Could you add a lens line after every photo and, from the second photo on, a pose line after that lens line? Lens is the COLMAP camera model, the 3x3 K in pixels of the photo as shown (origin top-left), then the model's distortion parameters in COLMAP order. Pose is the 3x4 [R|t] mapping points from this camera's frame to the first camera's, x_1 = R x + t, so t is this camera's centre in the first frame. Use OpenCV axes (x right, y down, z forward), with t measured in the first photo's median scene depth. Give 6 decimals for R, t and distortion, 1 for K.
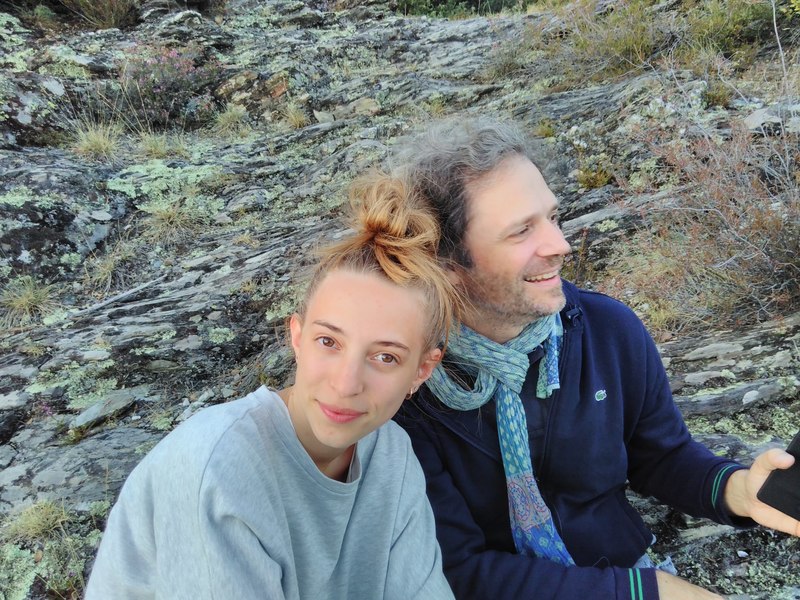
lens RADIAL K [[733.4, 0, 399.2], [0, 733.4, 306.2], [0, 0, 1]] dist [0.029687, 0.000000]
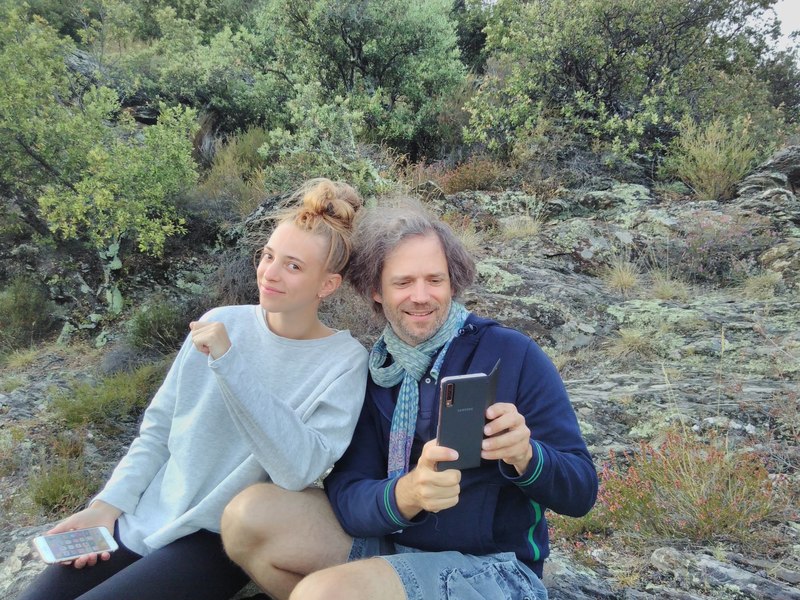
lens RADIAL K [[733.4, 0, 392.5], [0, 733.4, 308.6], [0, 0, 1]] dist [0.029687, 0.000000]
pose [[0.528975, 0.177178, -0.829936, 0.449444], [-0.373580, 0.926724, -0.040268, 0.019950], [0.761986, 0.331348, 0.556404, 0.041268]]
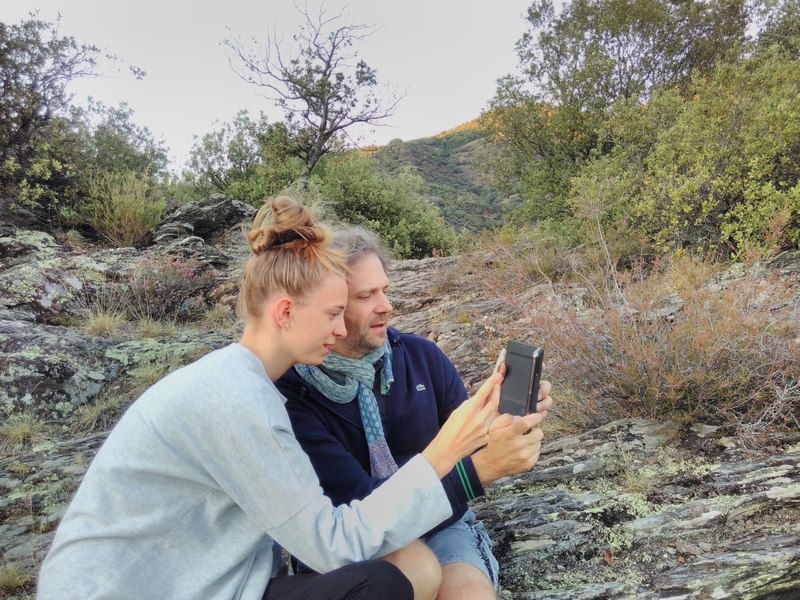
lens RADIAL K [[733.4, 0, 414.7], [0, 733.4, 300.1], [0, 0, 1]] dist [0.029687, 0.000000]
pose [[0.998652, 0.040674, 0.032259, 0.067119], [-0.026601, 0.934553, -0.354829, 0.172065], [-0.044580, 0.353493, 0.934374, -0.182025]]
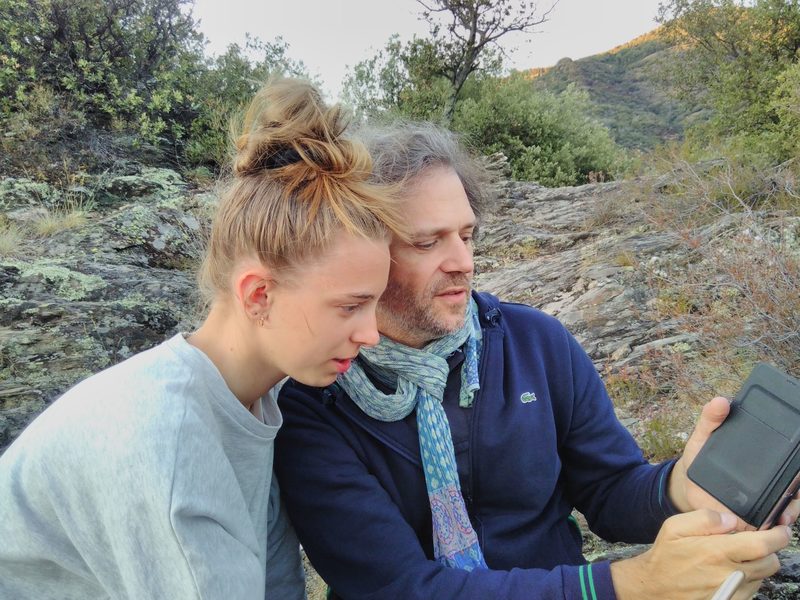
lens RADIAL K [[733.4, 0, 395.4], [0, 733.4, 304.9], [0, 0, 1]] dist [0.029687, 0.000000]
pose [[0.976127, 0.046711, -0.212120, 0.103866], [-0.099345, 0.964477, -0.244773, 0.084675], [0.193152, 0.260003, 0.946092, 0.020893]]
